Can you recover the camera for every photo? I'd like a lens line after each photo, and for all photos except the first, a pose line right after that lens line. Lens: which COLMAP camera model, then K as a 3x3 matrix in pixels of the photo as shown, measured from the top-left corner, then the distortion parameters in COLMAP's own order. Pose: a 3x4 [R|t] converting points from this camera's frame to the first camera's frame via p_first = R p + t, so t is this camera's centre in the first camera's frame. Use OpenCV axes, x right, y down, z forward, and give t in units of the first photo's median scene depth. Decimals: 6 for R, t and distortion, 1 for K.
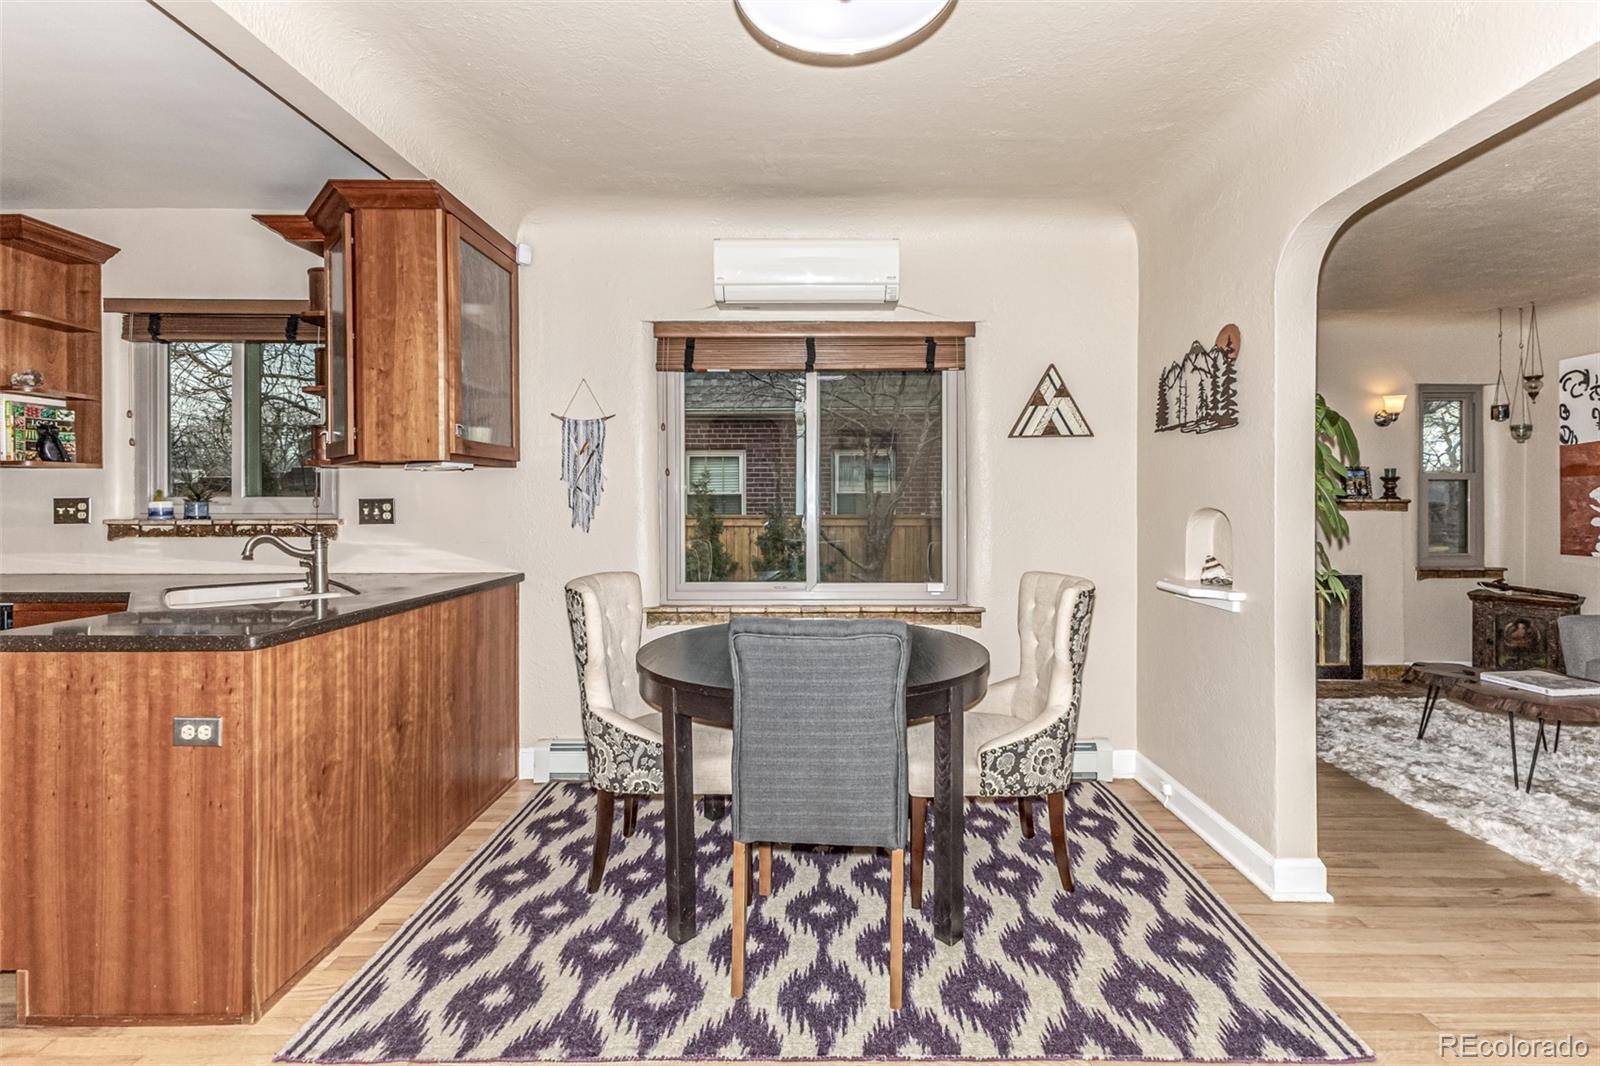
lens RADIAL K [[714.2, 0, 817.8], [0, 714.2, 502.4], [0, 0, 1]] dist [0.010466, -0.001048]
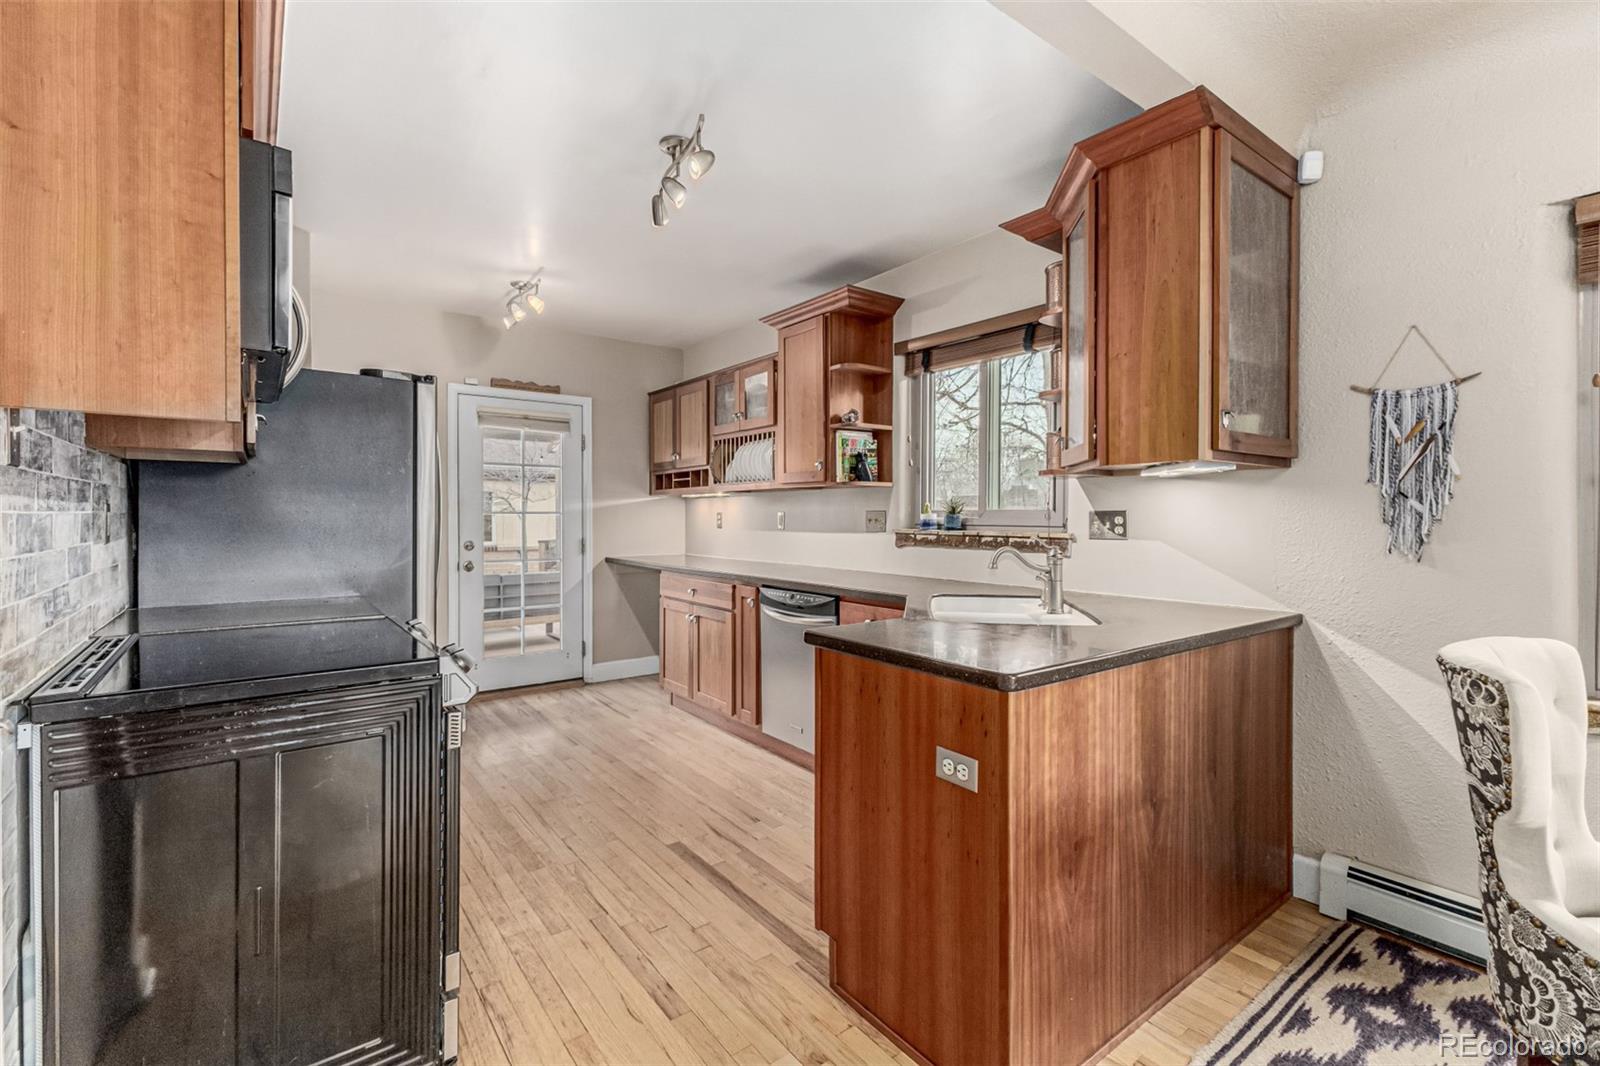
lens RADIAL K [[702.8, 0, 801.7], [0, 702.8, 521.0], [0, 0, 1]] dist [0.010779, -0.000038]
pose [[0.605891, 0.008854, -0.795498, -0.171564], [-0.001765, 0.999951, 0.009786, -0.000683], [0.795546, -0.004526, 0.605877, 0.191541]]
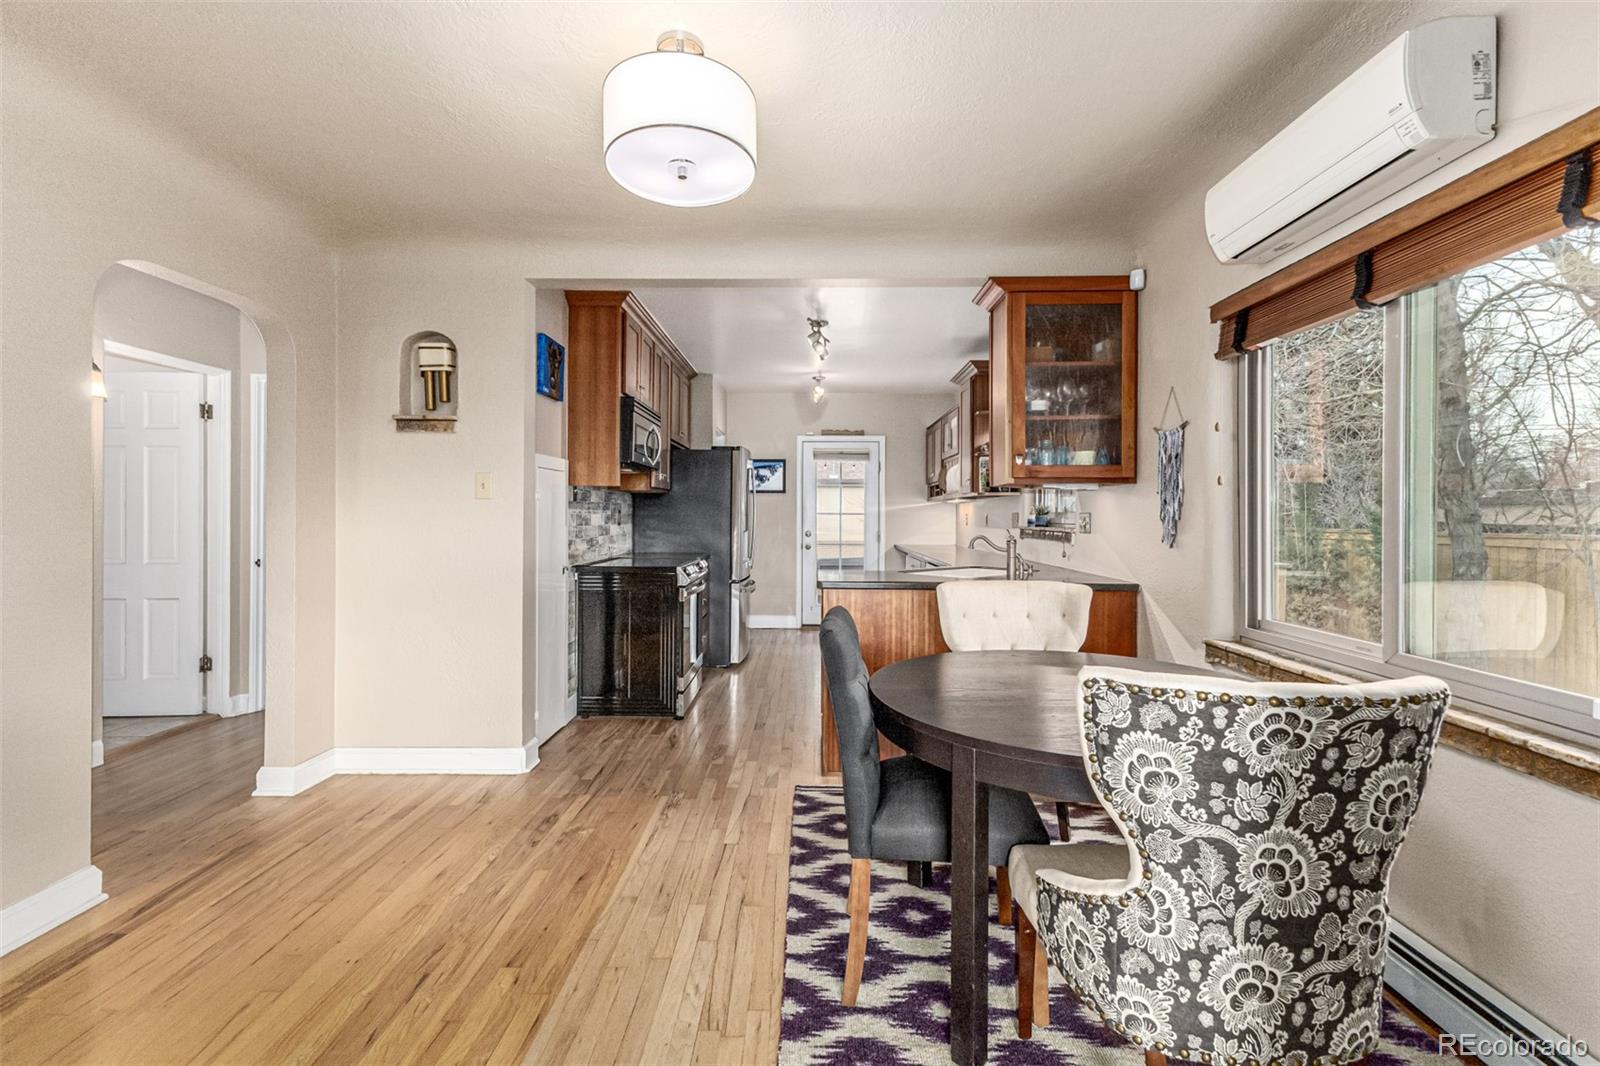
lens RADIAL K [[692.6, 0, 799.1], [0, 692.6, 508.2], [0, 0, 1]] dist [0.001180, 0.000161]
pose [[-0.025261, -0.008269, -0.999647, 0.706208], [-0.002975, 0.999962, -0.008196, -0.001985], [0.999676, 0.002767, -0.025285, 0.606389]]
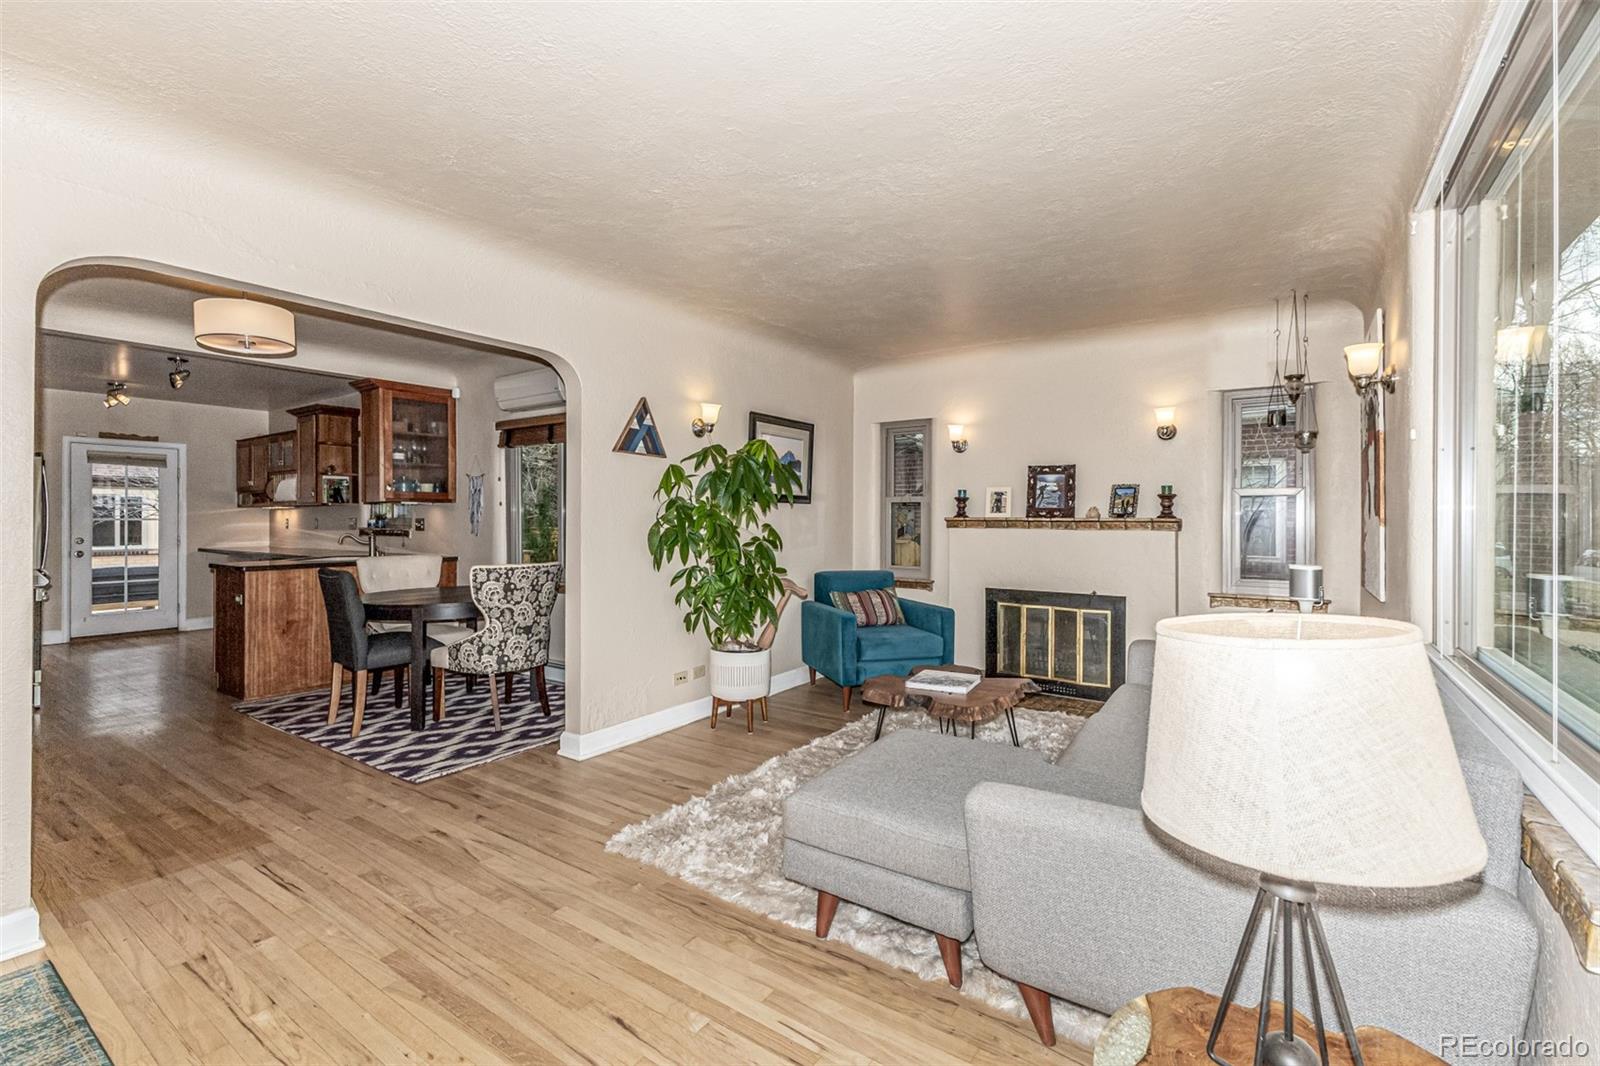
lens RADIAL K [[691.3, 0, 806.8], [0, 691.3, 524.6], [0, 0, 1]] dist [0.011348, -0.000075]
pose [[0.822293, 0.005858, -0.569034, 1.663843], [-0.000502, 0.999954, 0.009568, -0.008574], [0.569064, -0.007582, 0.822258, -0.015836]]
